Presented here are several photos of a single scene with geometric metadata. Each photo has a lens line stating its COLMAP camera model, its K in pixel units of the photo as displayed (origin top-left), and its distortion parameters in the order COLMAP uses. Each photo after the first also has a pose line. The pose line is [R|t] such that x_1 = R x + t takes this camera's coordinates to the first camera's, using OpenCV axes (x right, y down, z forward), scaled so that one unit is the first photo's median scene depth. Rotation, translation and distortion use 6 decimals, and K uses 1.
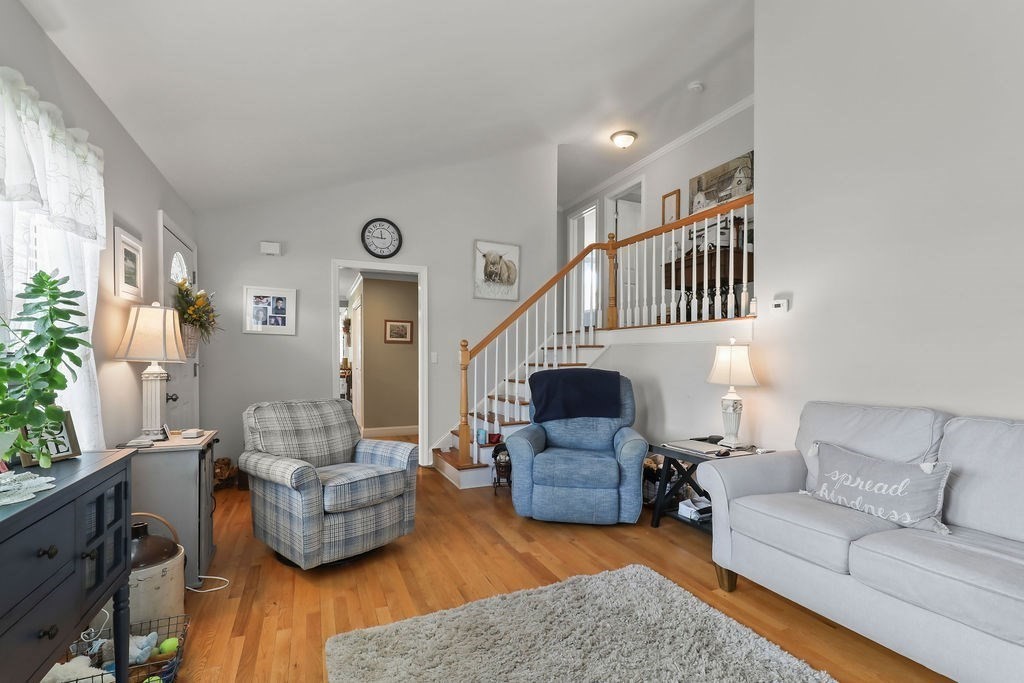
lens RADIAL K [[474.8, 0, 515.4], [0, 474.8, 356.8], [0, 0, 1]] dist [0.003163, 0.000455]
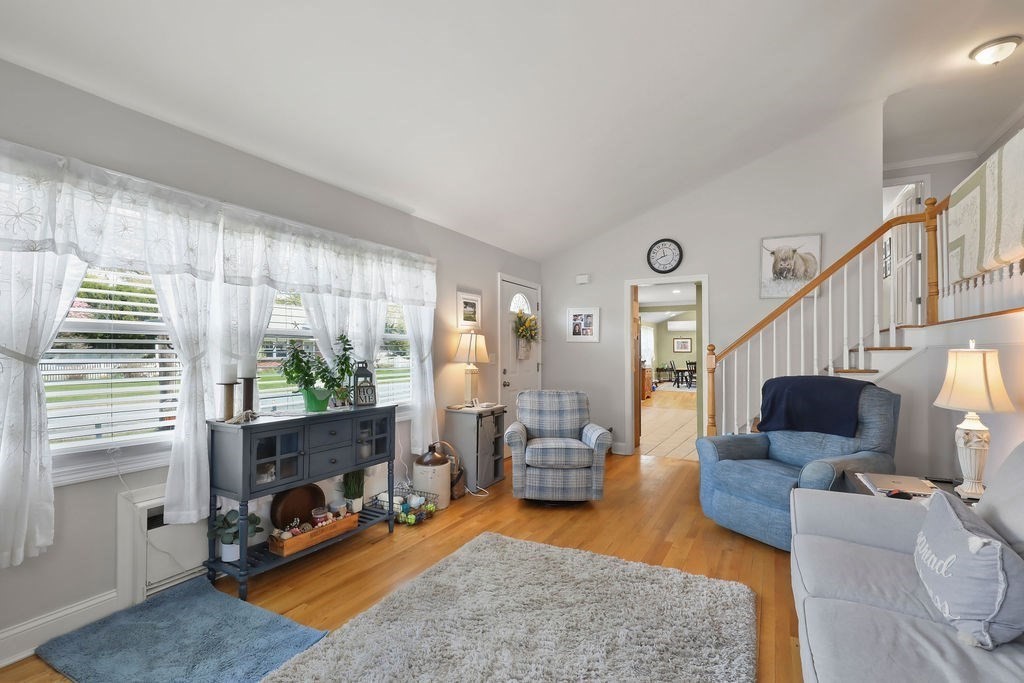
lens RADIAL K [[460.1, 0, 512.0], [0, 460.1, 341.5], [0, 0, 1]] dist [0.003089, 0.000445]
pose [[0.608477, -0.020989, -0.793294, 0.402741], [-0.000133, 0.999647, -0.026551, -0.014090], [0.793571, 0.016261, 0.608260, 0.034314]]
